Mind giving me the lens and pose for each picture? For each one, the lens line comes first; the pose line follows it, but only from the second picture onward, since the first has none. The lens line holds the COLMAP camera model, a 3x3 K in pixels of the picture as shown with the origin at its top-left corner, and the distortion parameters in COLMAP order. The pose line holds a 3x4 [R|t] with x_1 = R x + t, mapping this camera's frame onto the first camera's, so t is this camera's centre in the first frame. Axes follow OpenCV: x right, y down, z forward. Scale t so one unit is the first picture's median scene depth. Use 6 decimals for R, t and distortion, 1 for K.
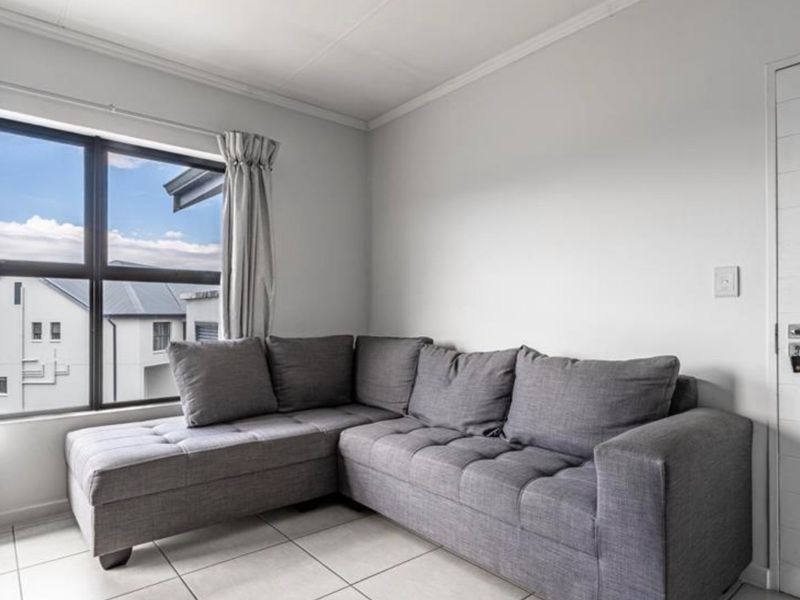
lens RADIAL K [[490.6, 0, 394.0], [0, 490.6, 314.5], [0, 0, 1]] dist [-0.002491, 0.000174]
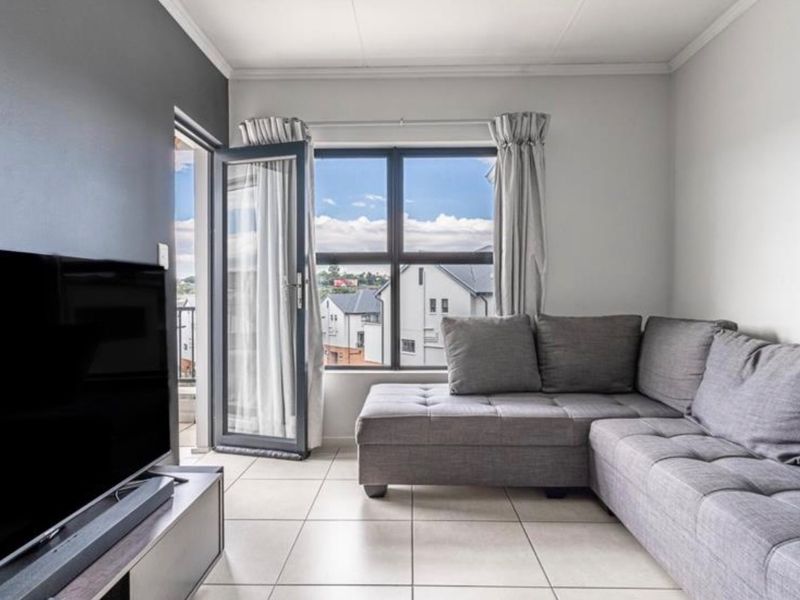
lens RADIAL K [[478.0, 0, 401.4], [0, 478.0, 301.7], [0, 0, 1]] dist [-0.004517, -0.000917]
pose [[0.752509, 0.008693, -0.658524, 0.195220], [0.004640, 0.999818, 0.018500, 0.000343], [0.658565, -0.016976, 0.752332, 0.106308]]
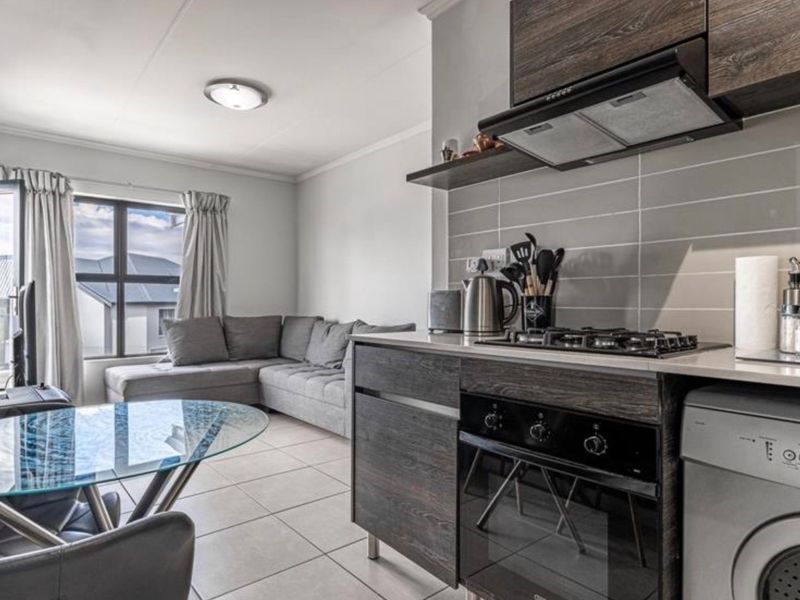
lens RADIAL K [[478.0, 0, 401.4], [0, 478.0, 301.7], [0, 0, 1]] dist [-0.004517, -0.000917]
pose [[0.999962, -0.003566, 0.008000, 0.368979], [0.003564, 0.999994, 0.000311, -0.001478], [-0.008001, -0.000283, 0.999968, -0.691595]]
